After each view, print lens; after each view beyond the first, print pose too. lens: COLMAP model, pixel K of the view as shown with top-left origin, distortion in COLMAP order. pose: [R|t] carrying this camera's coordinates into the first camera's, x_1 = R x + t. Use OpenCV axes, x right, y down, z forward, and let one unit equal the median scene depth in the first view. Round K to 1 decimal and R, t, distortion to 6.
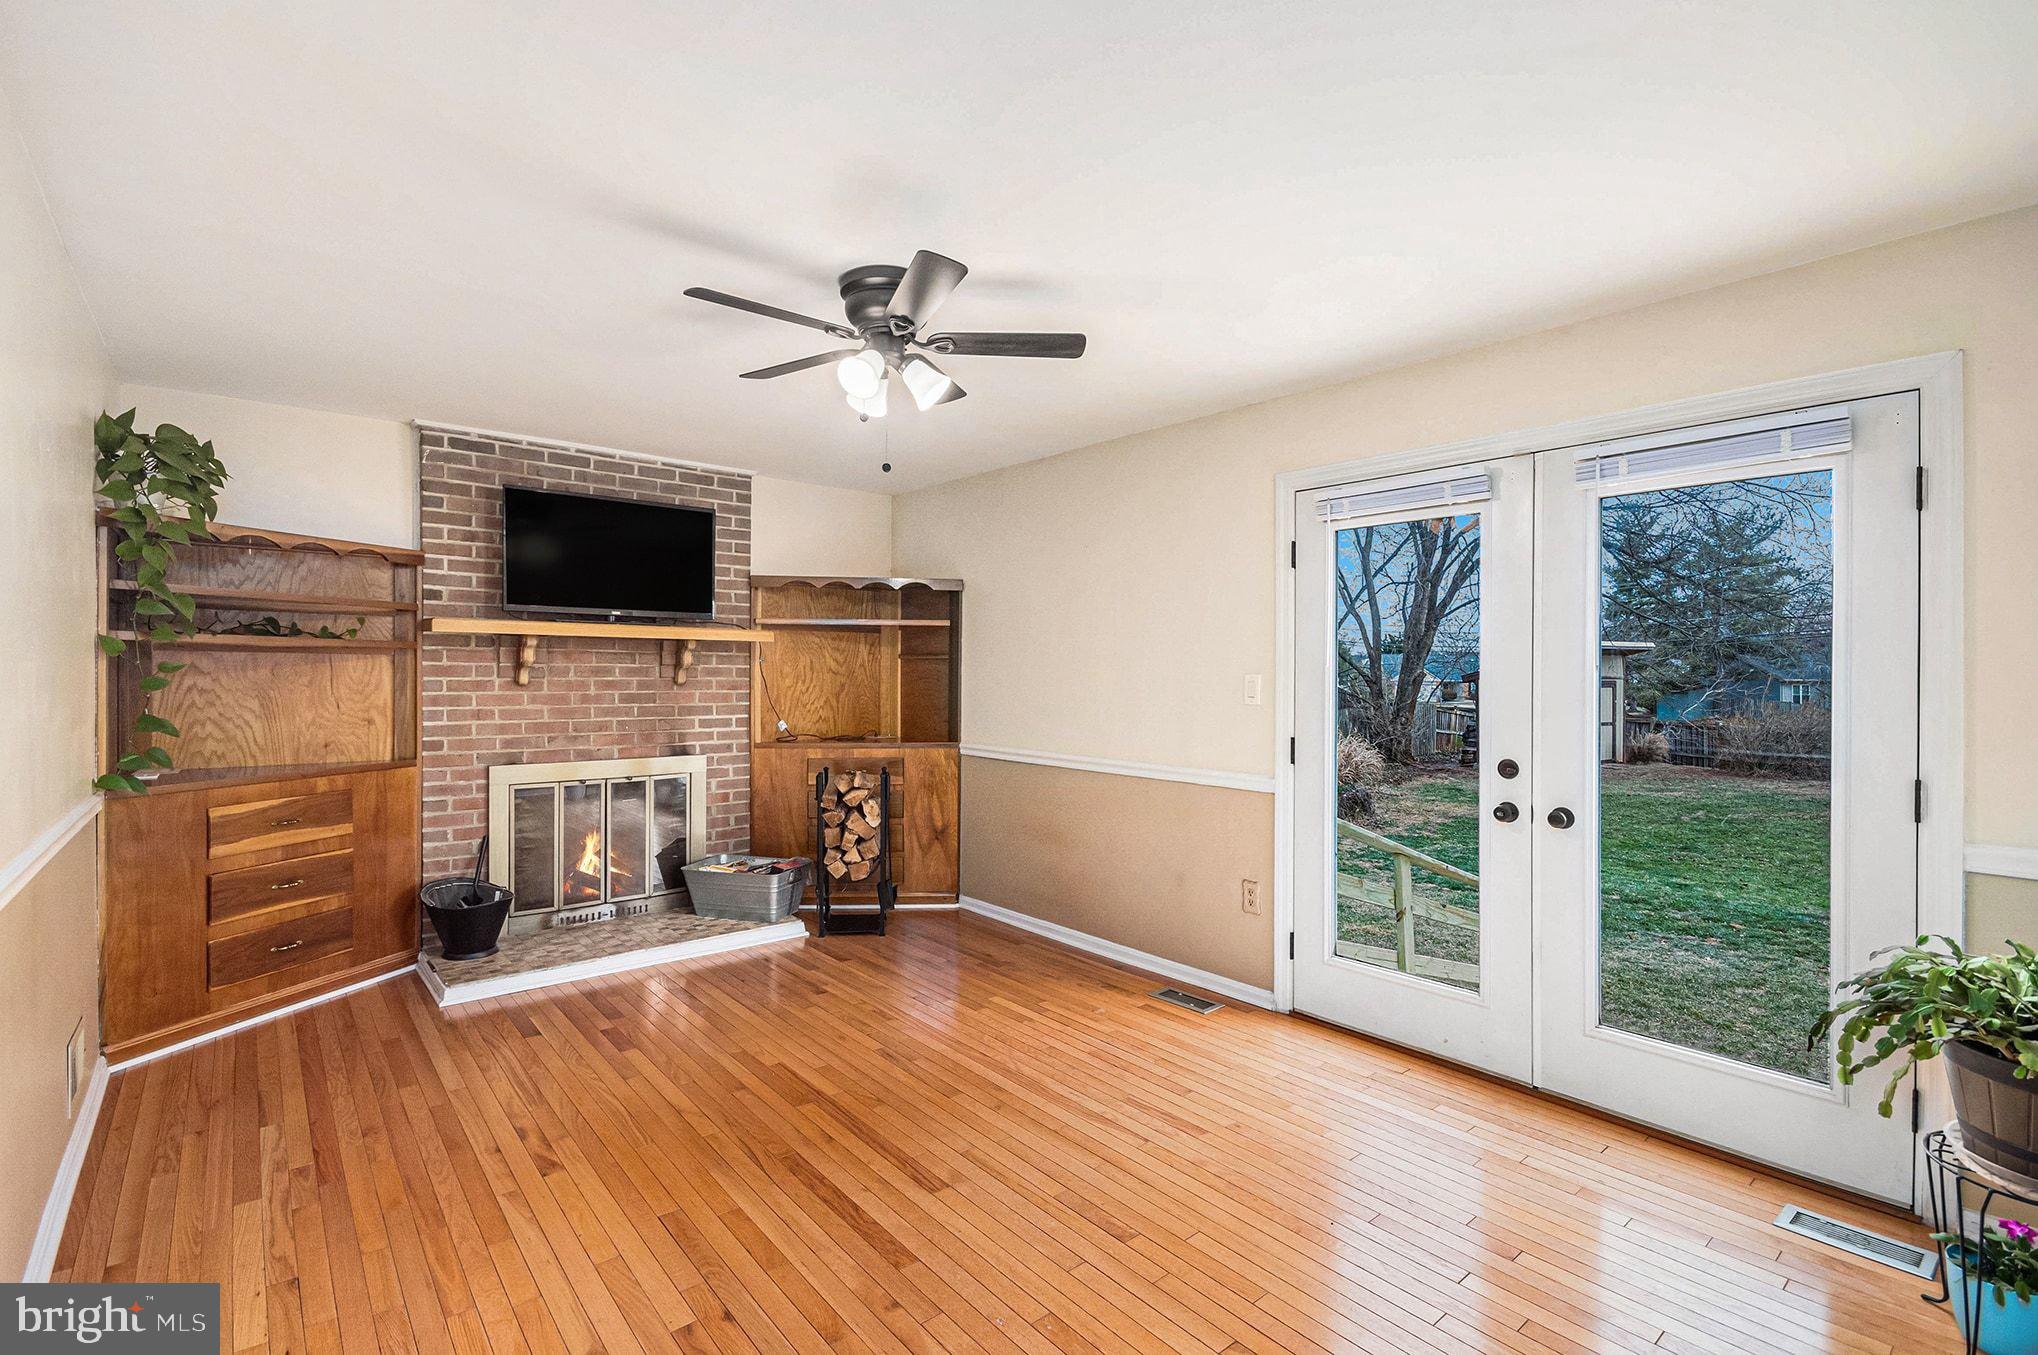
lens RADIAL K [[925.4, 0, 1016.8], [0, 925.4, 678.9], [0, 0, 1]] dist [0.004202, -0.004145]
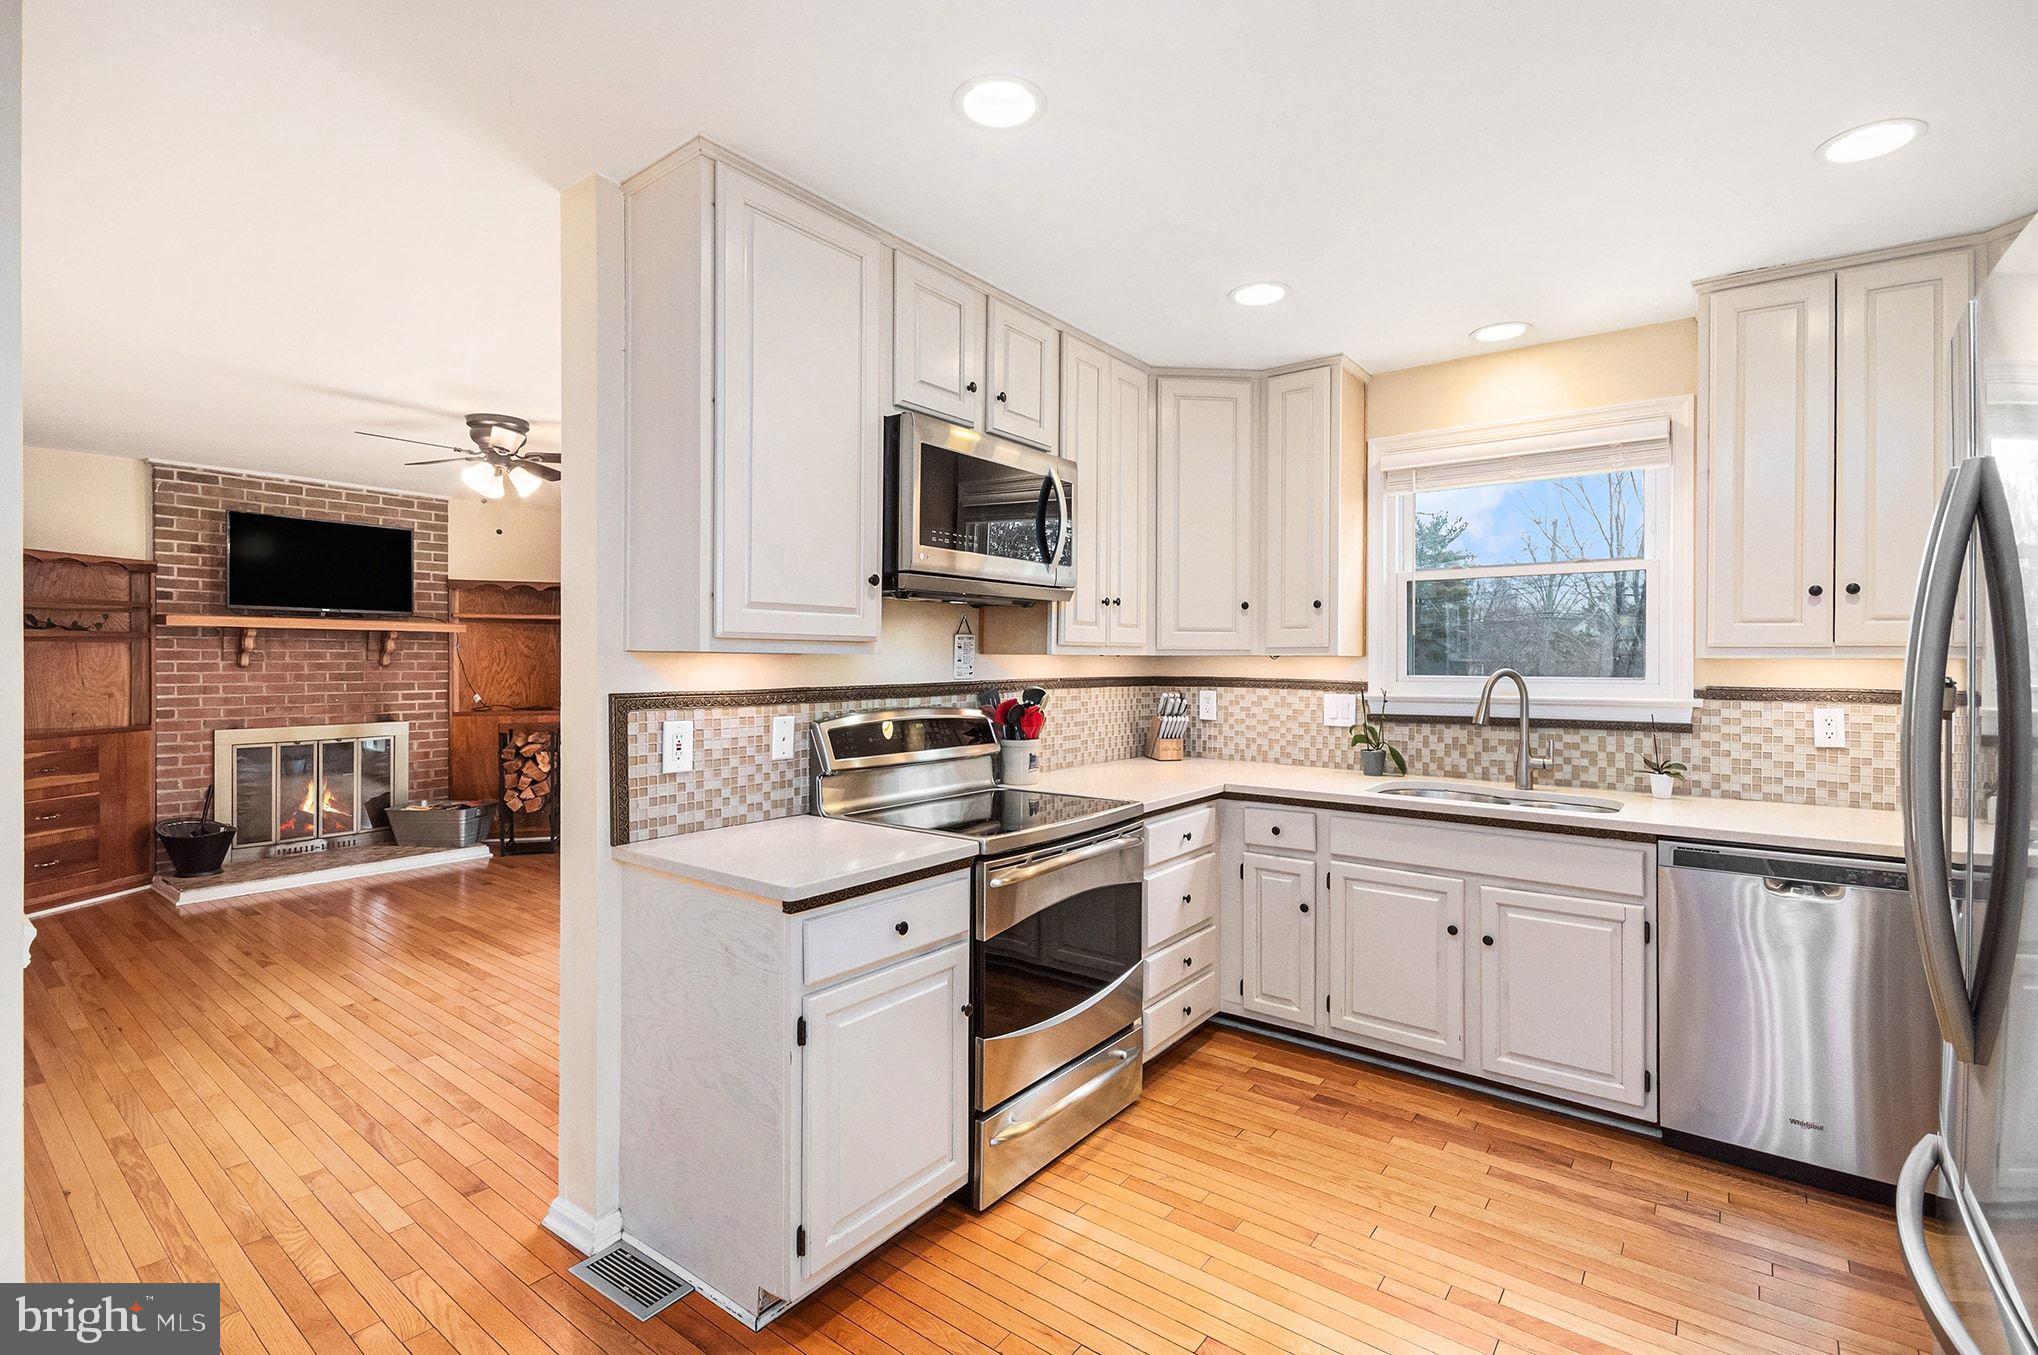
lens RADIAL K [[925.4, 0, 989.8], [0, 925.4, 664.1], [0, 0, 1]] dist [0.004202, -0.004145]
pose [[0.981271, -0.003716, 0.192598, 0.231771], [0.003318, 0.999992, 0.002388, 0.004181], [-0.192606, -0.001704, 0.981275, -0.455778]]
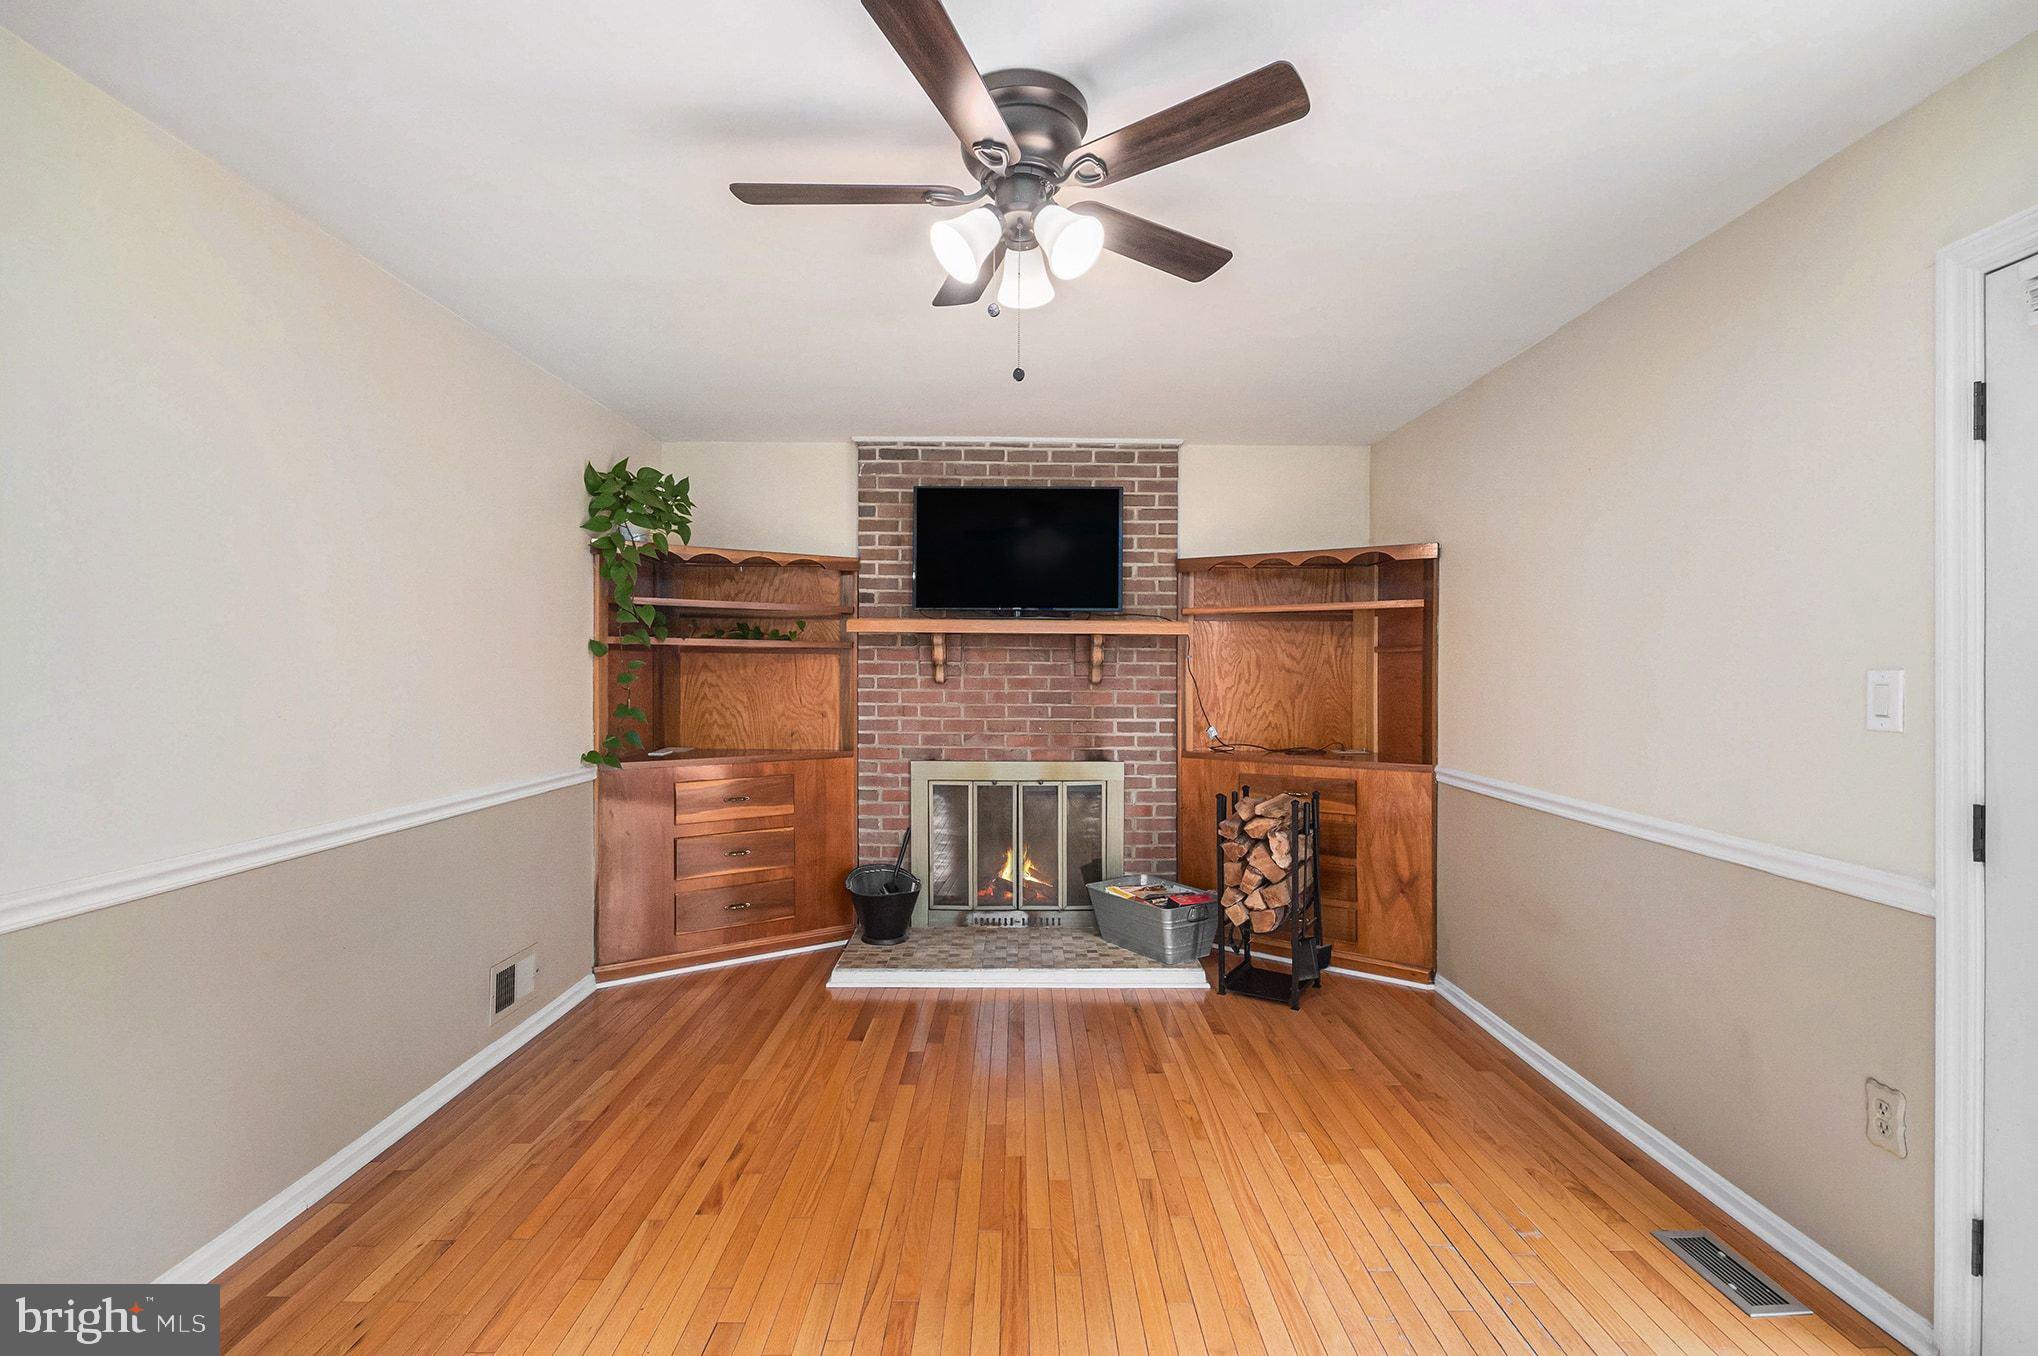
lens RADIAL K [[925.4, 0, 1011.3], [0, 925.4, 676.7], [0, 0, 1]] dist [0.004202, -0.004145]
pose [[0.771276, 0.002565, -0.636496, 0.177107], [-0.004469, 0.999989, -0.001384, 0.001241], [0.636486, 0.003912, 0.771279, 0.271808]]
